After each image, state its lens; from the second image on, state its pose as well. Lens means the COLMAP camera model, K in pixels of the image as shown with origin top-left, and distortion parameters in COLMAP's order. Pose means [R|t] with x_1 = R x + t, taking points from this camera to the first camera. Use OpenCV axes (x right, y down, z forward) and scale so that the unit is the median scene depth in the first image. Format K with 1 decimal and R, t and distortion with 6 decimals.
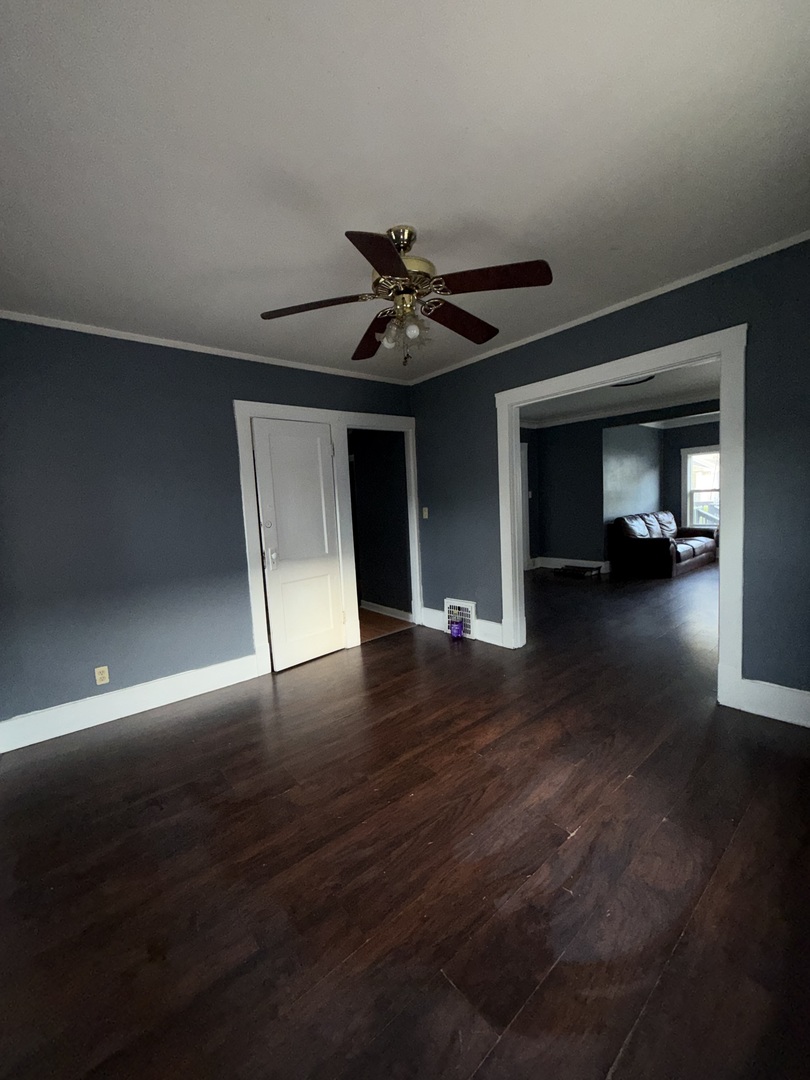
lens RADIAL K [[431.4, 0, 405.0], [0, 431.4, 540.0], [0, 0, 1]] dist [0.000540, 0.000071]
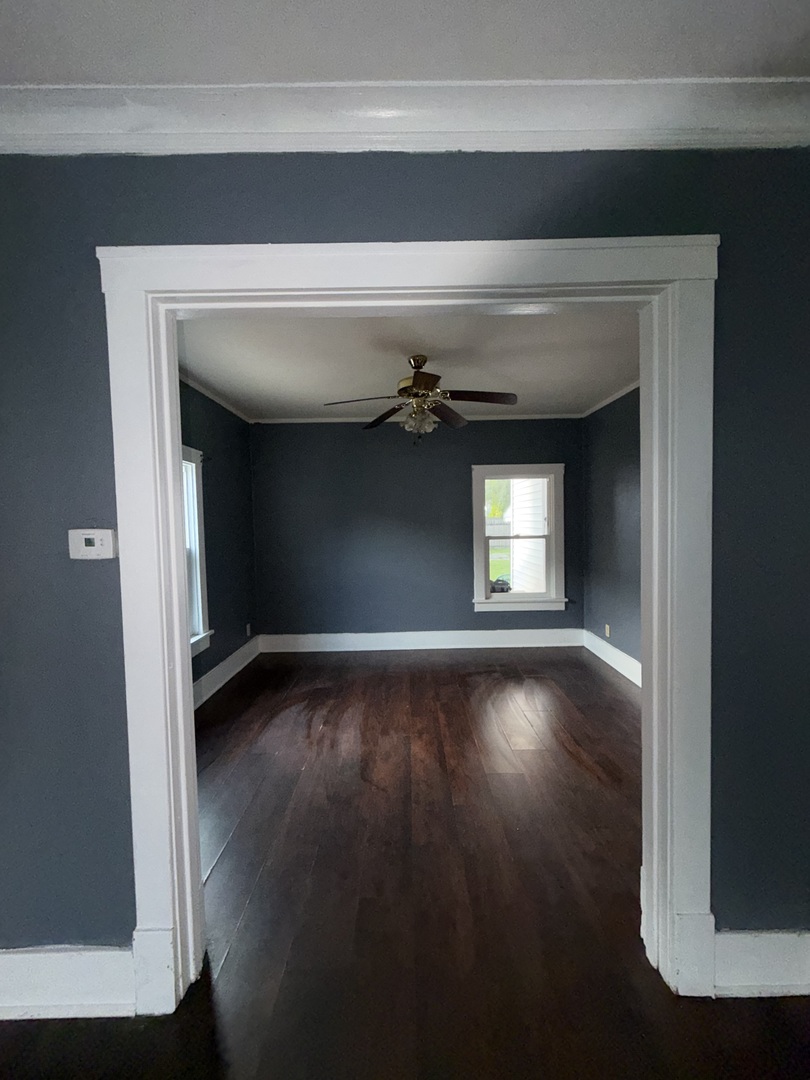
lens RADIAL K [[431.4, 0, 405.0], [0, 431.4, 540.0], [0, 0, 1]] dist [0.000540, 0.000071]
pose [[-0.645628, 0.099904, -0.757089, 0.326356], [-0.010201, 0.990189, 0.139363, -0.076984], [0.763584, 0.097699, -0.638275, 0.528095]]
